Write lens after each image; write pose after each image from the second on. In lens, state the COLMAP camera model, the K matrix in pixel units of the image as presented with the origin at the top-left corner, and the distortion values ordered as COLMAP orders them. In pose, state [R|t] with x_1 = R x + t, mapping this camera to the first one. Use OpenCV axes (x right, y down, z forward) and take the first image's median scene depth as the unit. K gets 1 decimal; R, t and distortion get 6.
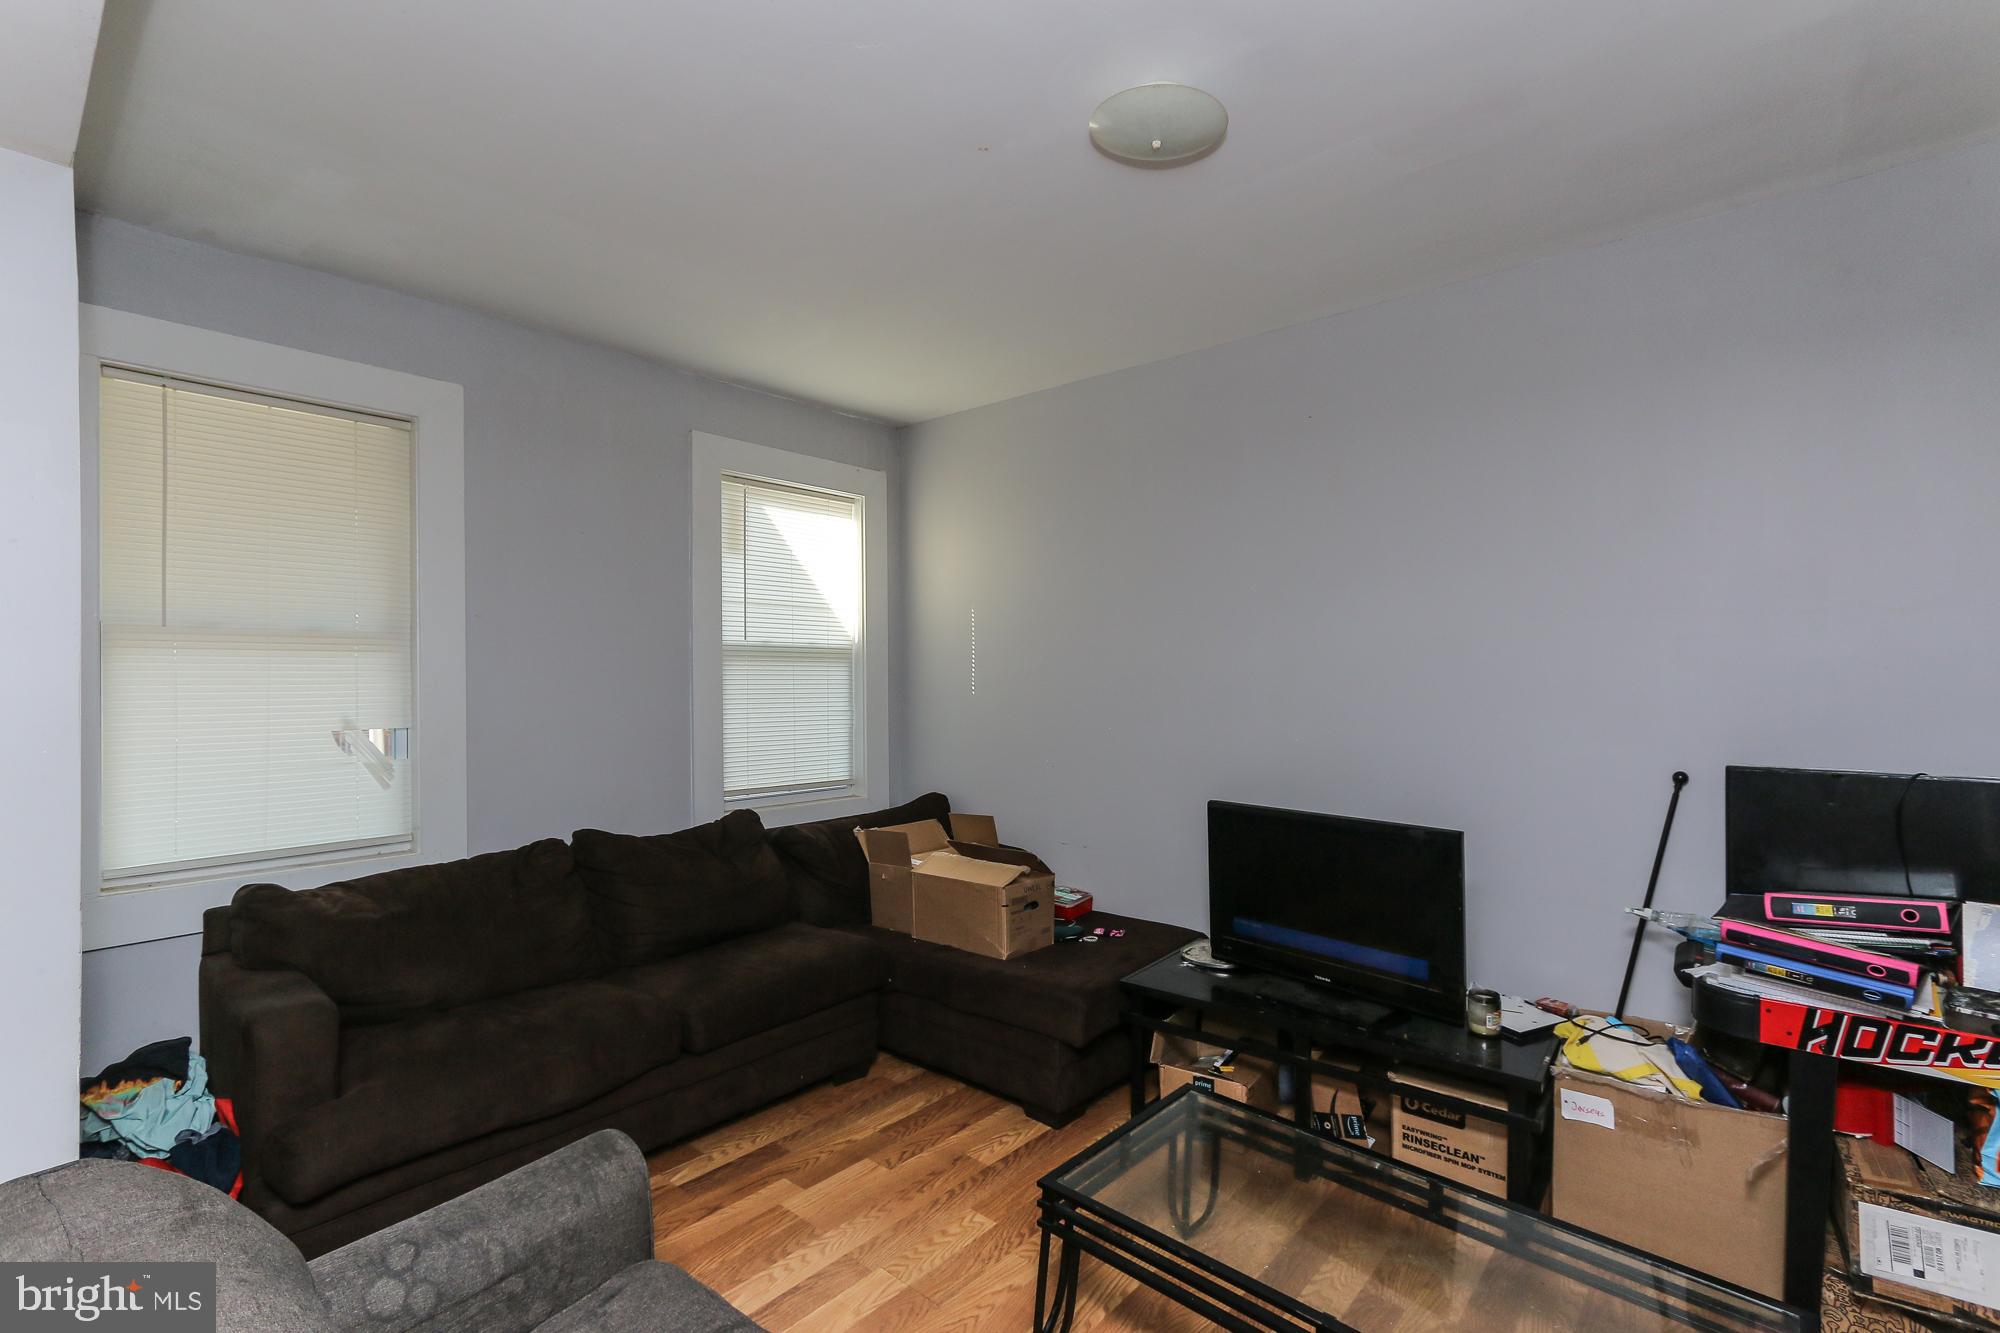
lens RADIAL K [[941.4, 0, 996.6], [0, 941.4, 669.4], [0, 0, 1]] dist [0.002058, 0.001747]
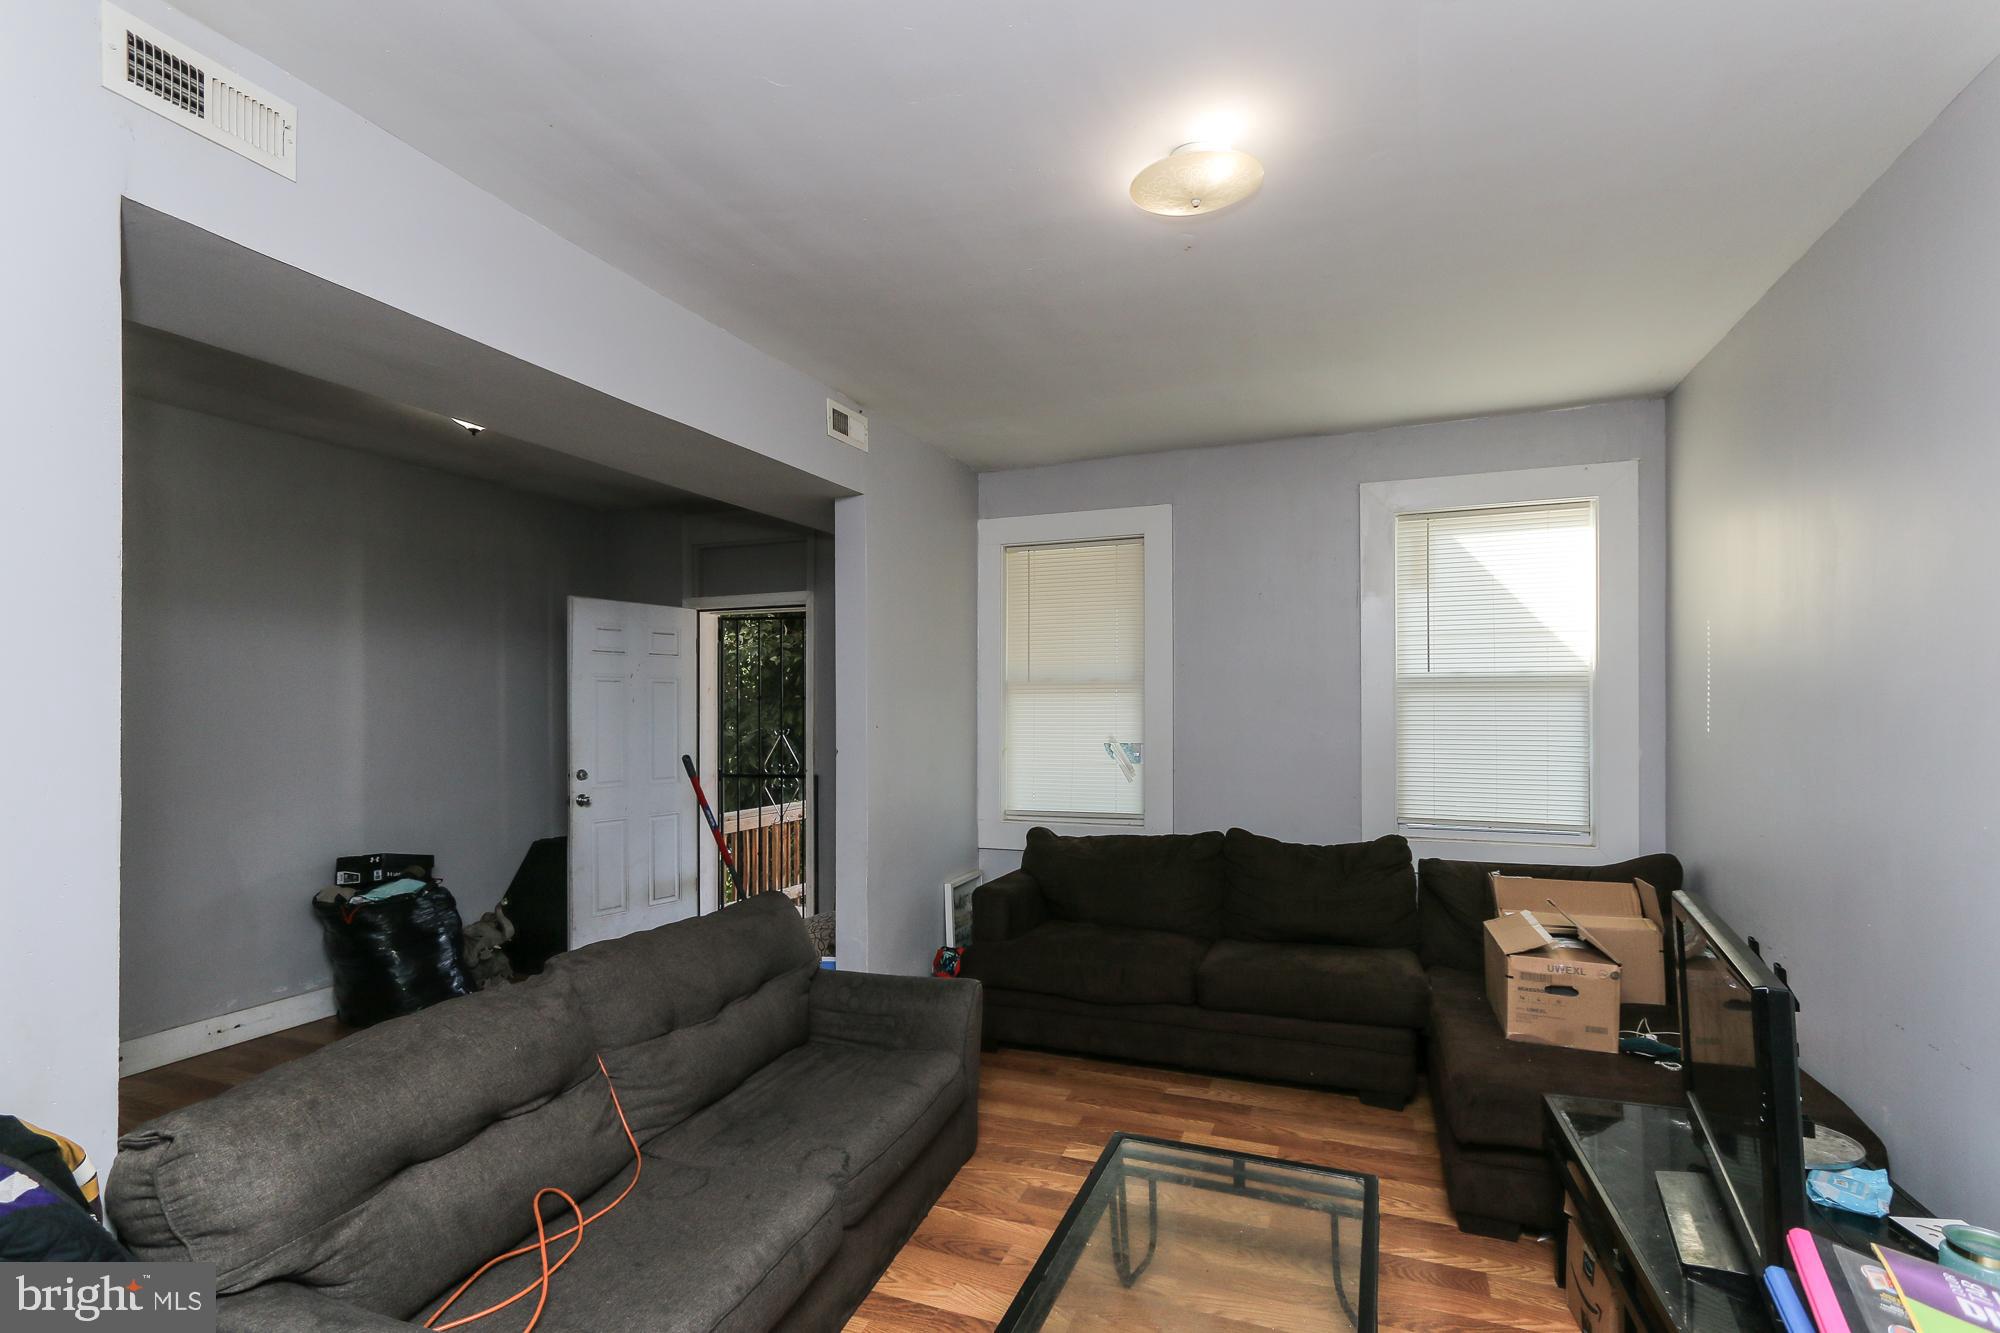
lens RADIAL K [[941.4, 0, 976.4], [0, 941.4, 700.4], [0, 0, 1]] dist [0.002058, 0.001747]
pose [[0.314142, -0.004794, -0.949364, 0.638001], [0.011797, 0.999930, -0.001146, -0.006224], [0.949303, -0.010839, 0.314176, 0.254401]]
